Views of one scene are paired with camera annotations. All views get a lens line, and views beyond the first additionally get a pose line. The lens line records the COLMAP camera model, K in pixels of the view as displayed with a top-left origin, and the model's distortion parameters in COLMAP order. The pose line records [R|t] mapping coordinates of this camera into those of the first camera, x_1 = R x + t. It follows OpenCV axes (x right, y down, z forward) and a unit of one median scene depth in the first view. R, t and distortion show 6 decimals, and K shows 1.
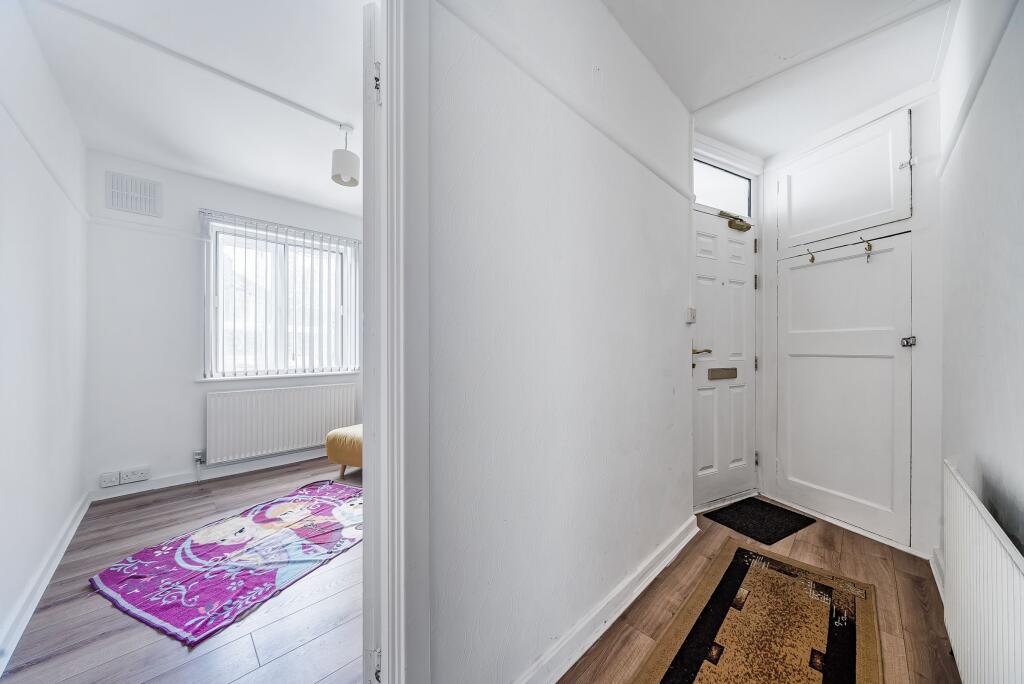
lens RADIAL K [[351.0, 0, 512.0], [0, 351.0, 342.0], [0, 0, 1]] dist [-0.022677, 0.005214]
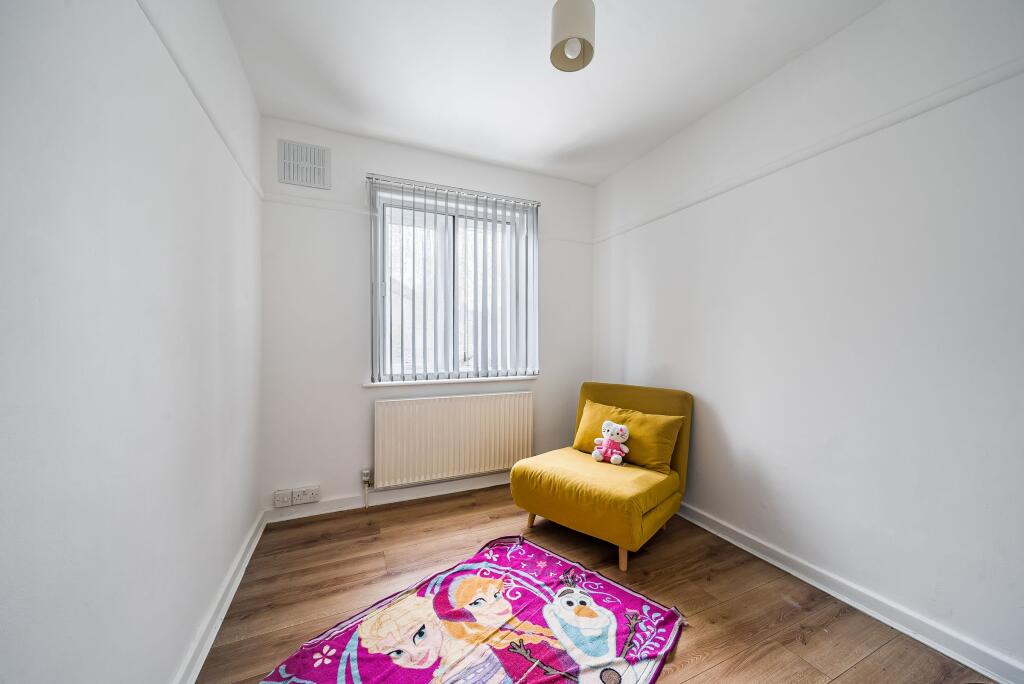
lens RADIAL K [[351.0, 0, 512.0], [0, 351.0, 342.0], [0, 0, 1]] dist [-0.022677, 0.005214]
pose [[0.942503, 0.006589, -0.334134, -0.338093], [-0.002930, 0.999930, 0.011455, -0.003133], [0.334186, -0.009817, 0.942456, 0.371408]]
